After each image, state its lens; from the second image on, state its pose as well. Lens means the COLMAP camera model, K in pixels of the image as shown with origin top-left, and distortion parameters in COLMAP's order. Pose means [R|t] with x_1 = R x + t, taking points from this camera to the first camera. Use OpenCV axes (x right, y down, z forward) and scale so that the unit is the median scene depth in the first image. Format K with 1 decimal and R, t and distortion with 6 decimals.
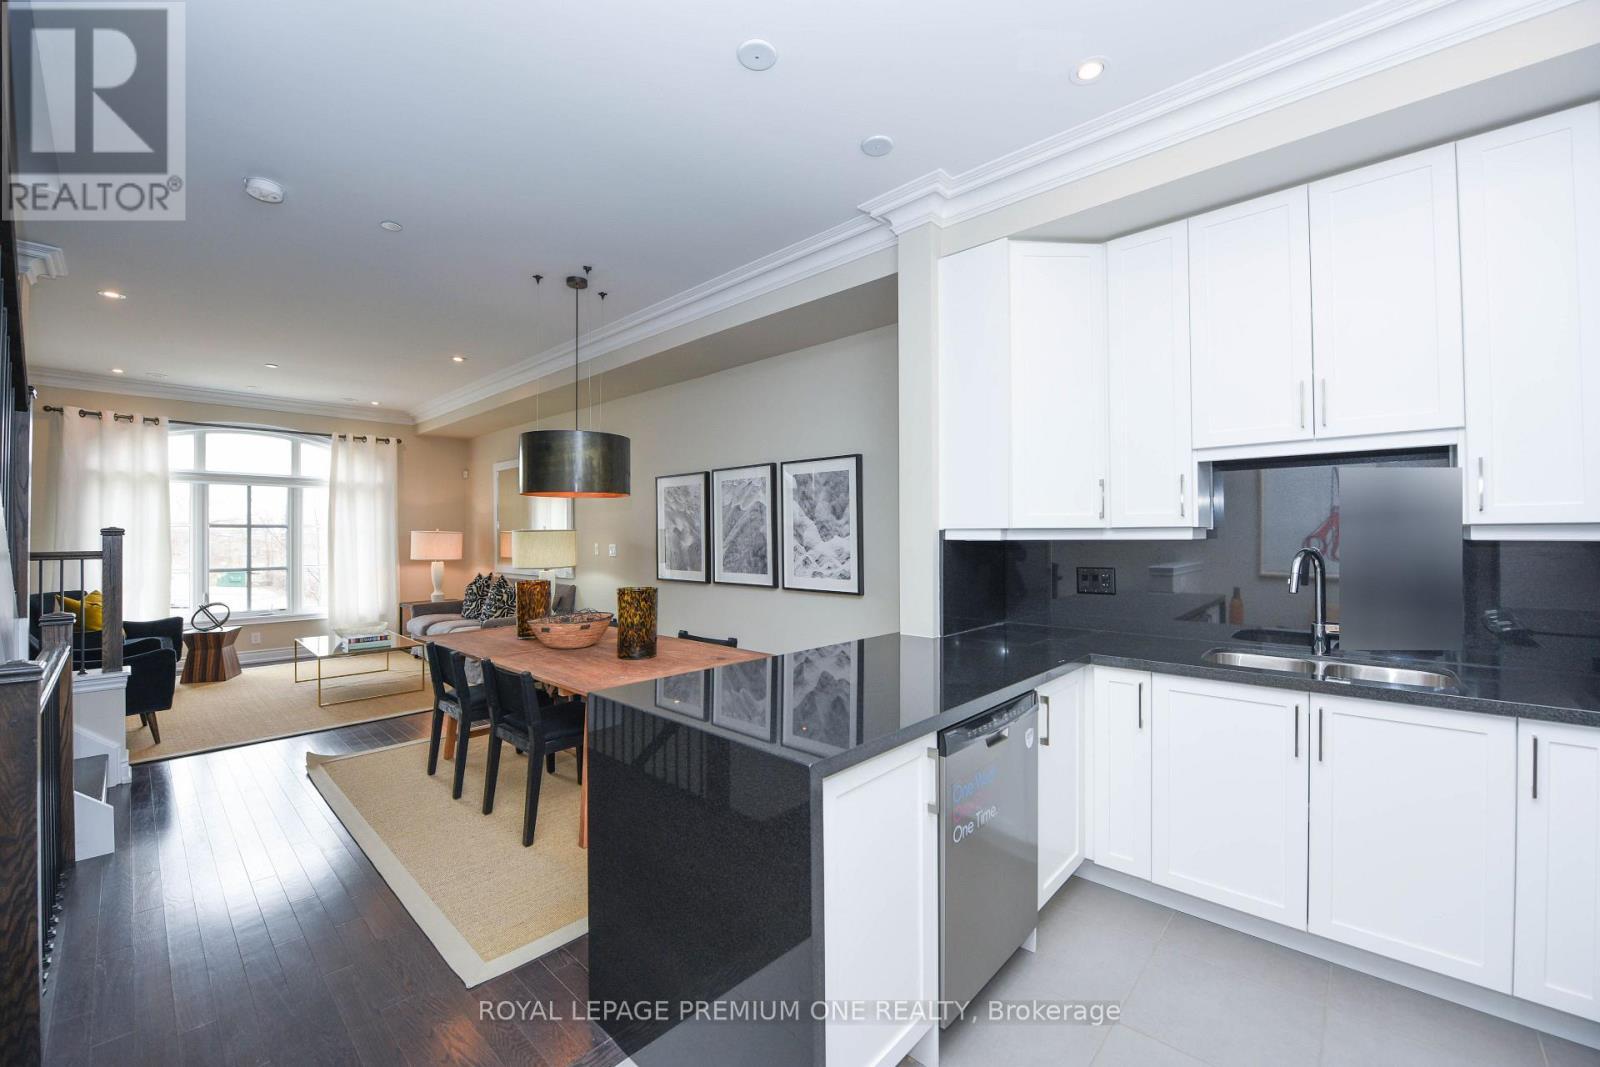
lens RADIAL K [[637.1, 0, 798.1], [0, 637.1, 530.4], [0, 0, 1]] dist [-0.016411, -0.001302]
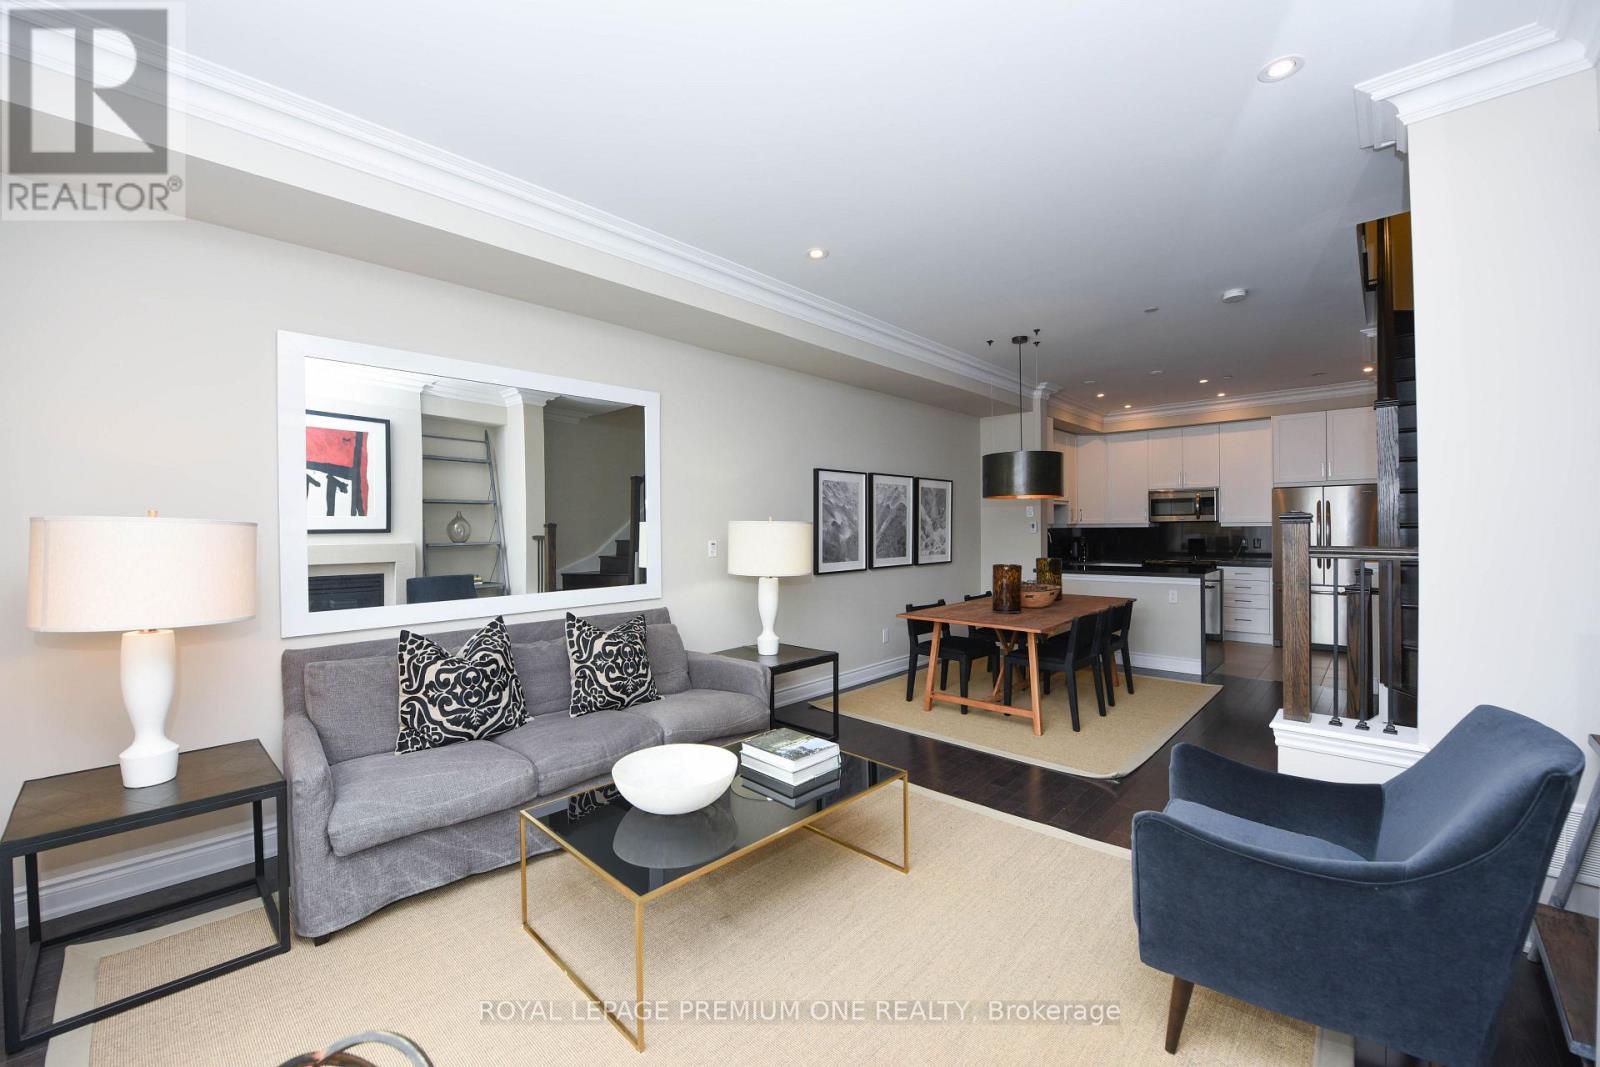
lens RADIAL K [[637.1, 0, 802.9], [0, 637.1, 533.7], [0, 0, 1]] dist [-0.016411, -0.001302]
pose [[-0.000036, -0.006423, 0.999979, -1.480538], [0.002392, 0.999977, 0.006423, 0.011001], [-0.999997, 0.002392, -0.000021, 1.270482]]
